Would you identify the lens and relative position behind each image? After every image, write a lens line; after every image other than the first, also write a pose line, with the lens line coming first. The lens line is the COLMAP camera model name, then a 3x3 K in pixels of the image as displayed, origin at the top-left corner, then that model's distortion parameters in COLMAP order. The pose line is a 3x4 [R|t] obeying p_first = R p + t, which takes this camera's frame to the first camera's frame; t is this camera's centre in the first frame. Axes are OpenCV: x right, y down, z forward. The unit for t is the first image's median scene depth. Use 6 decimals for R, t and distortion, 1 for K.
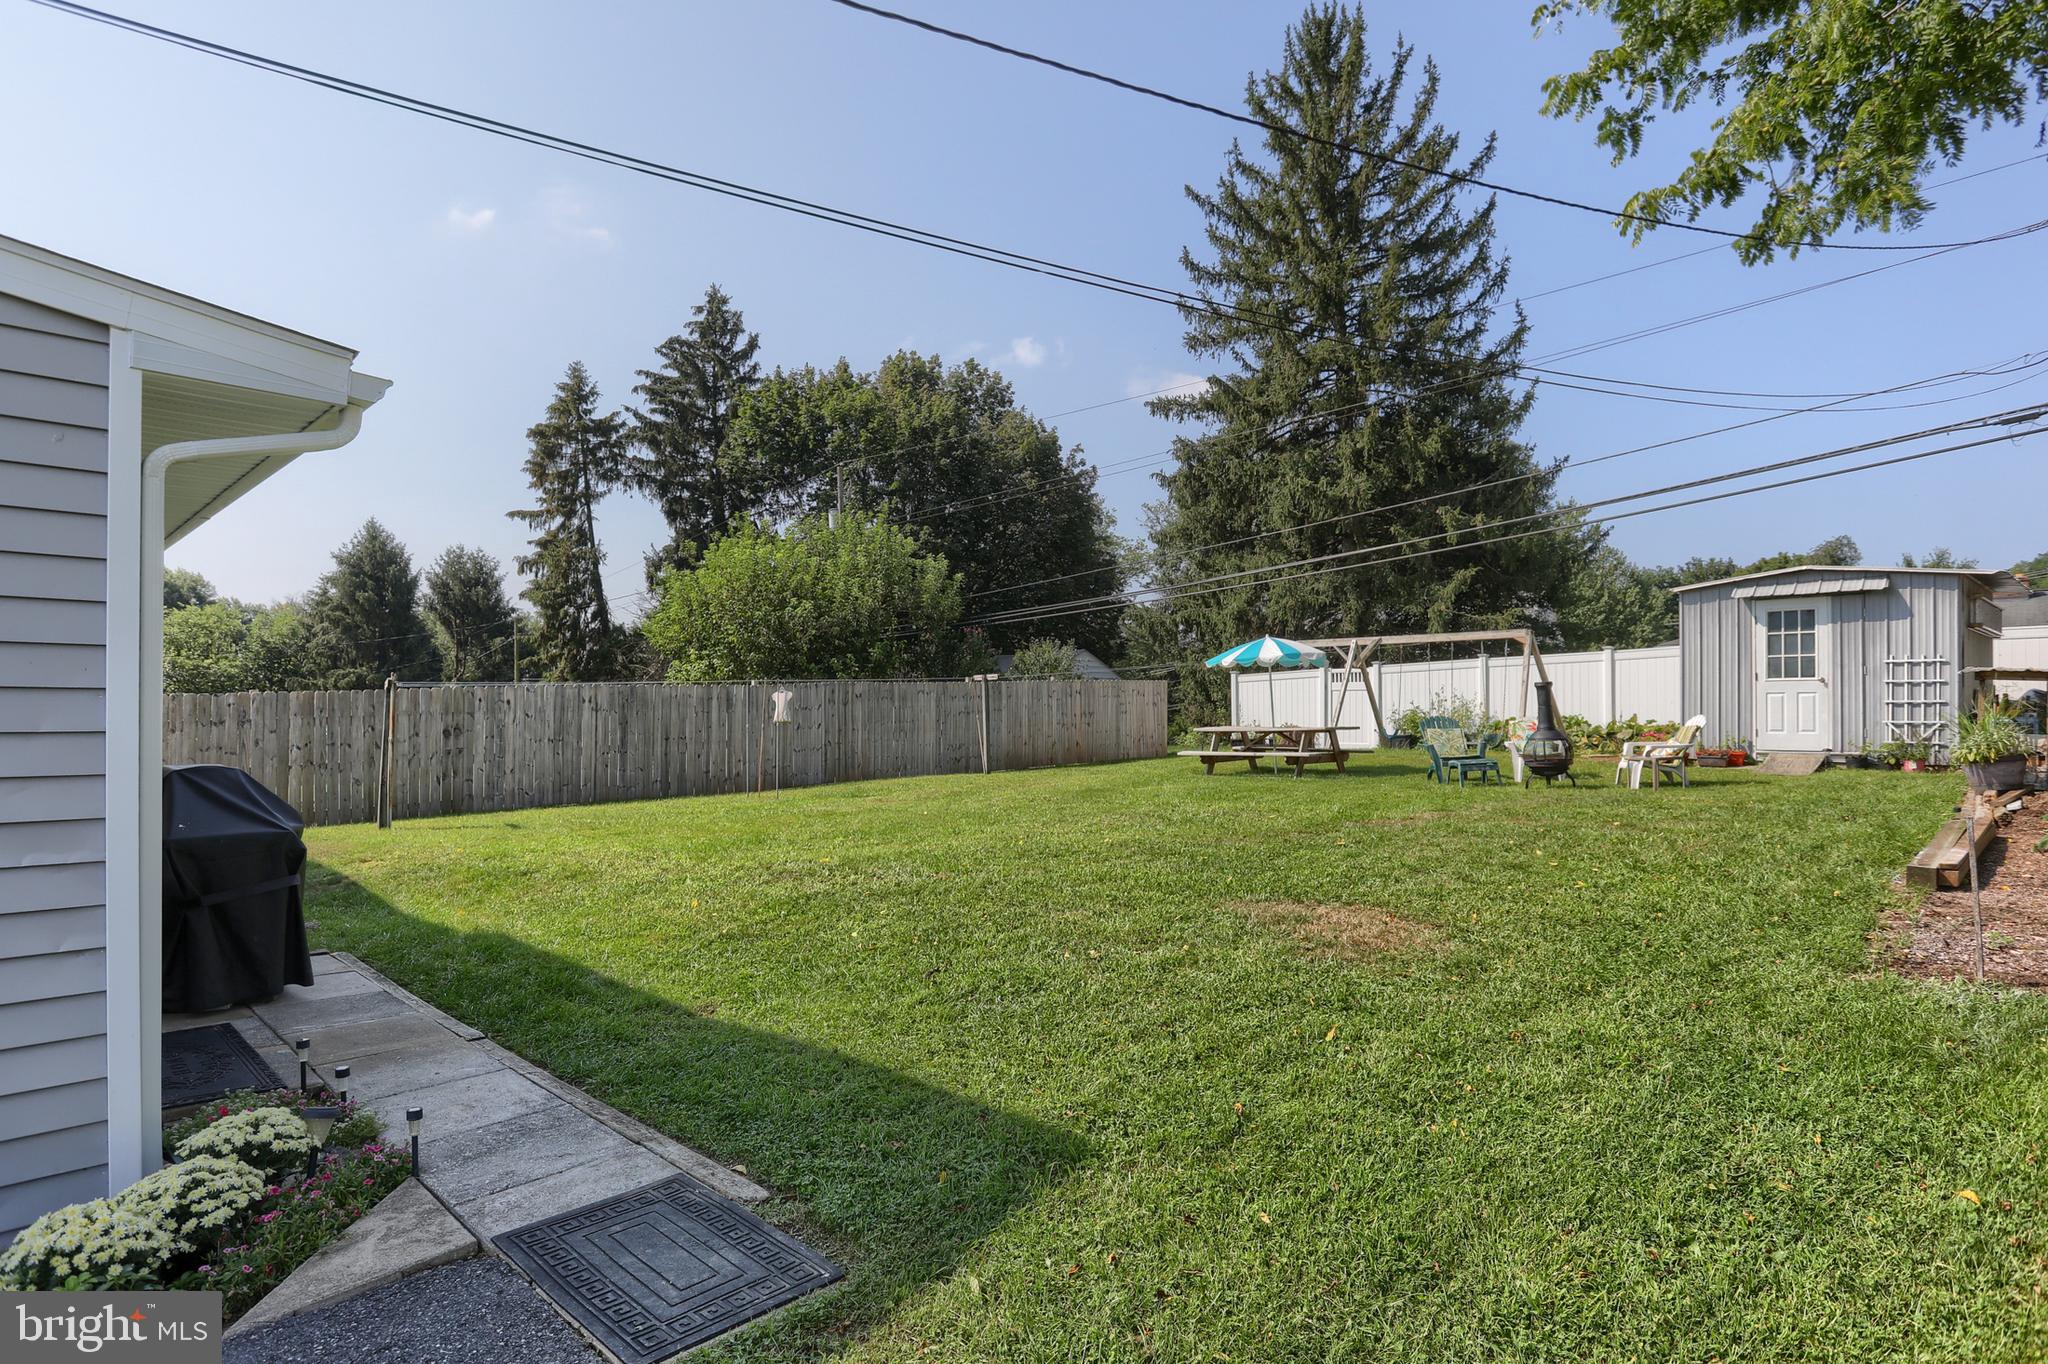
lens RADIAL K [[1109.2, 0, 1025.4], [0, 1109.2, 705.0], [0, 0, 1]] dist [-0.052703, 0.035292]
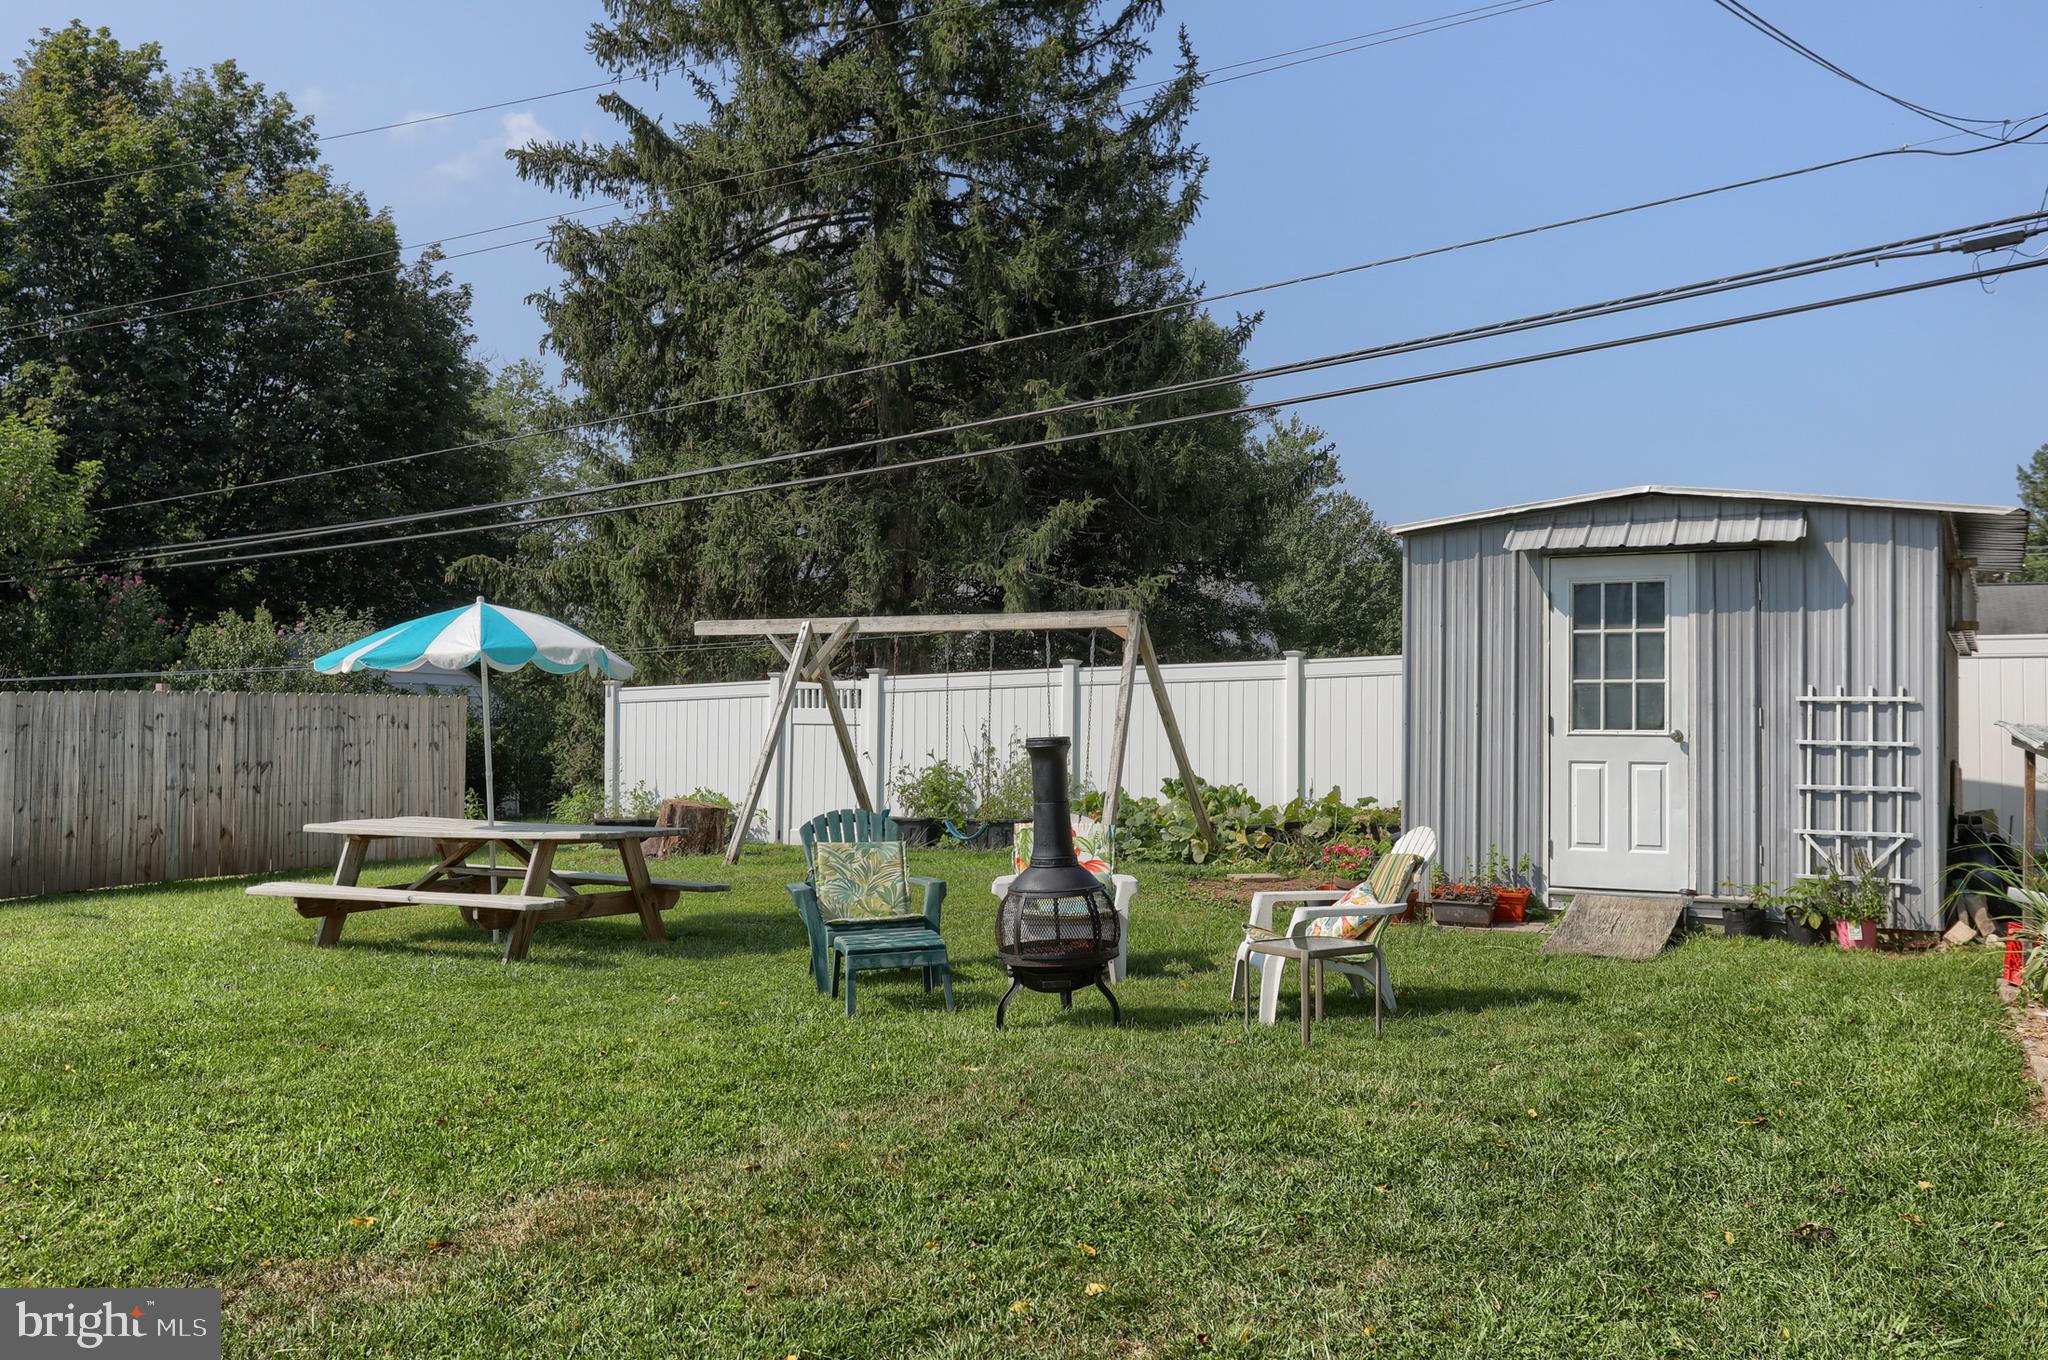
lens RADIAL K [[1763.5, 0, 1024.0], [0, 1763.5, 680.0], [0, 0, 1]] dist [-0.016414, 0.085318]
pose [[0.955460, 0.024516, 0.294102, 0.148740], [-0.016663, 0.999435, -0.029178, -0.012019], [-0.294651, 0.022978, 0.955329, 0.220974]]
